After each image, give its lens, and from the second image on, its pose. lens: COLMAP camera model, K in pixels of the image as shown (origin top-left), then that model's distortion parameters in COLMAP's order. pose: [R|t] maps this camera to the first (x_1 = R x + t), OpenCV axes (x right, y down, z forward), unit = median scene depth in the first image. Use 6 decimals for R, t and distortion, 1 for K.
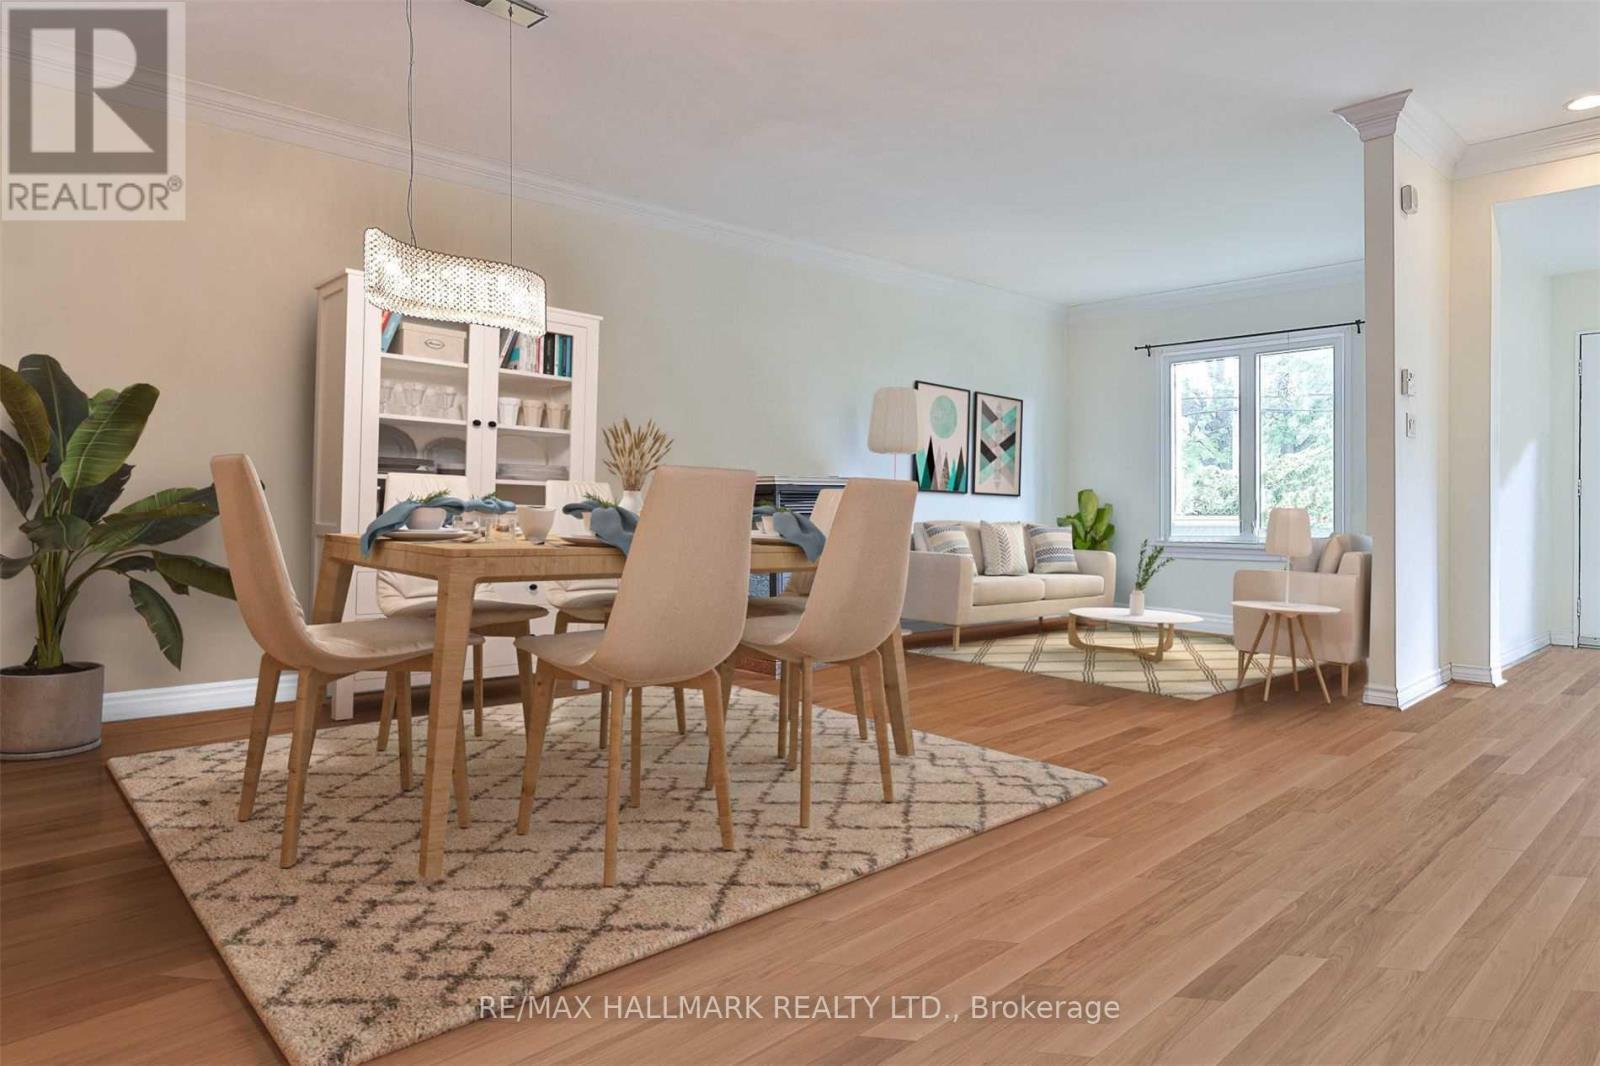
lens RADIAL K [[912.4, 0, 800.0], [0, 912.4, 533.0], [0, 0, 1]] dist [0.024244, 0.000129]
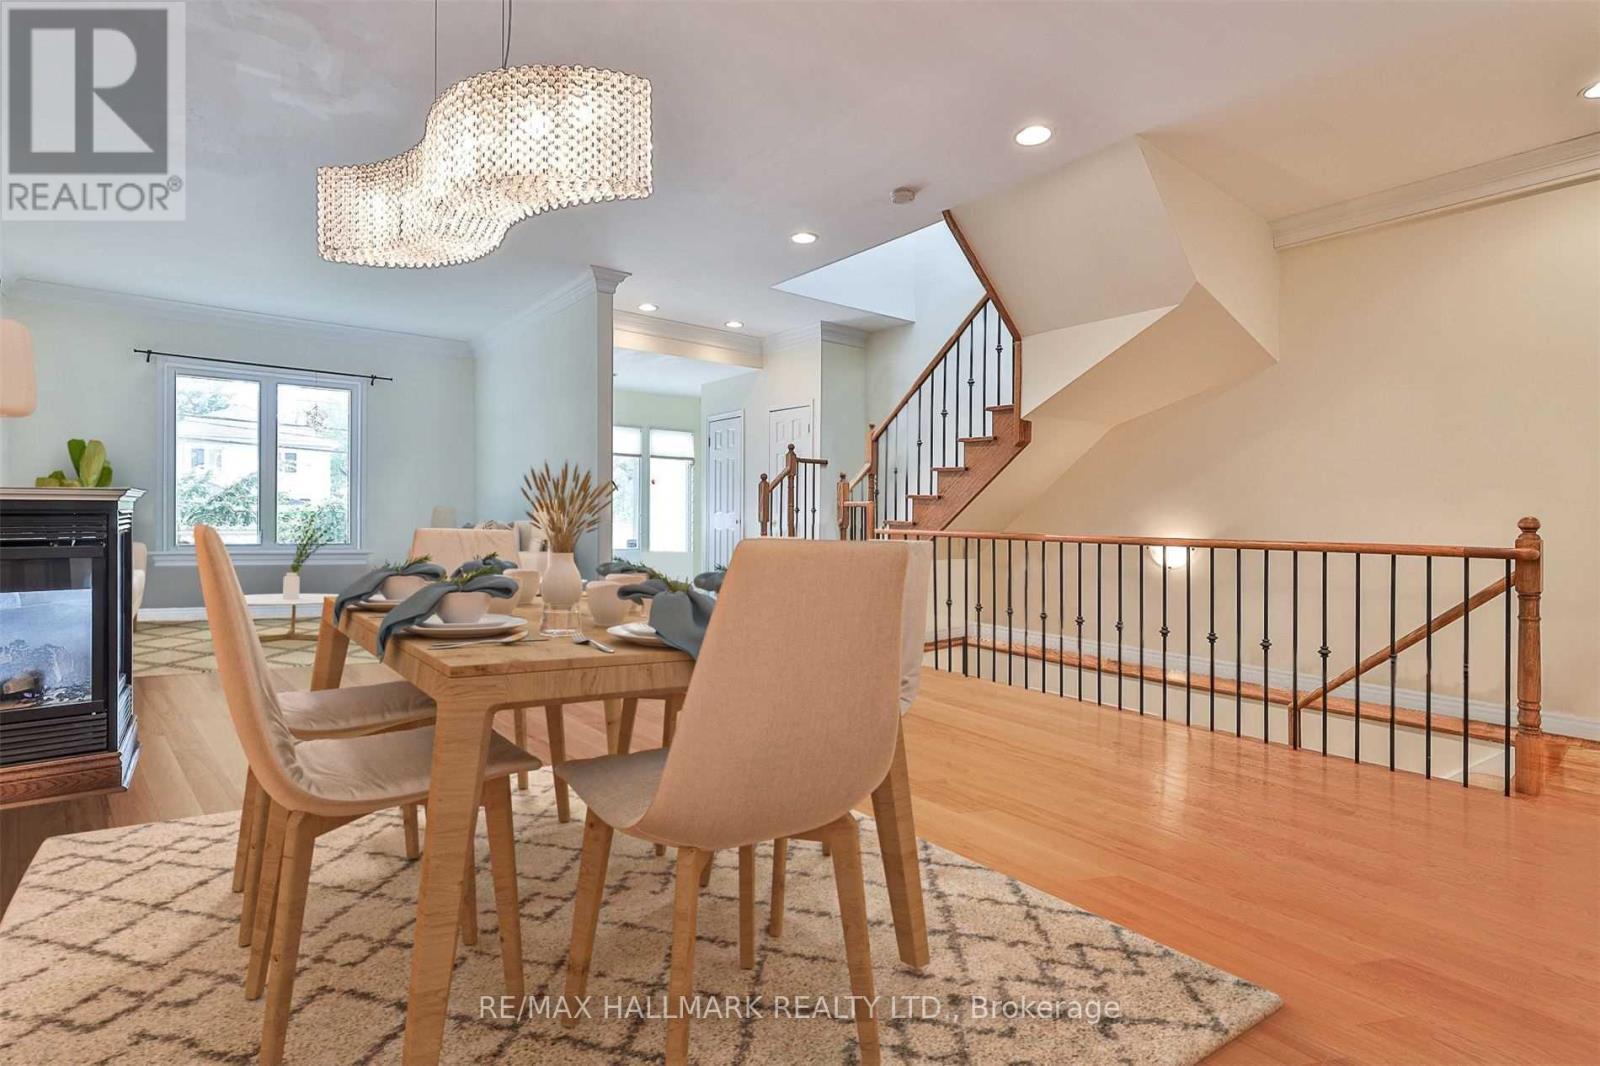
lens RADIAL K [[784.7, 0, 806.4], [0, 784.7, 527.8], [0, 0, 1]] dist [-0.002563, -0.000511]
pose [[0.167318, -0.005573, 0.985887, -1.336144], [0.015312, 0.999878, 0.003054, -0.097658], [-0.985784, 0.014585, 0.167383, 1.111779]]
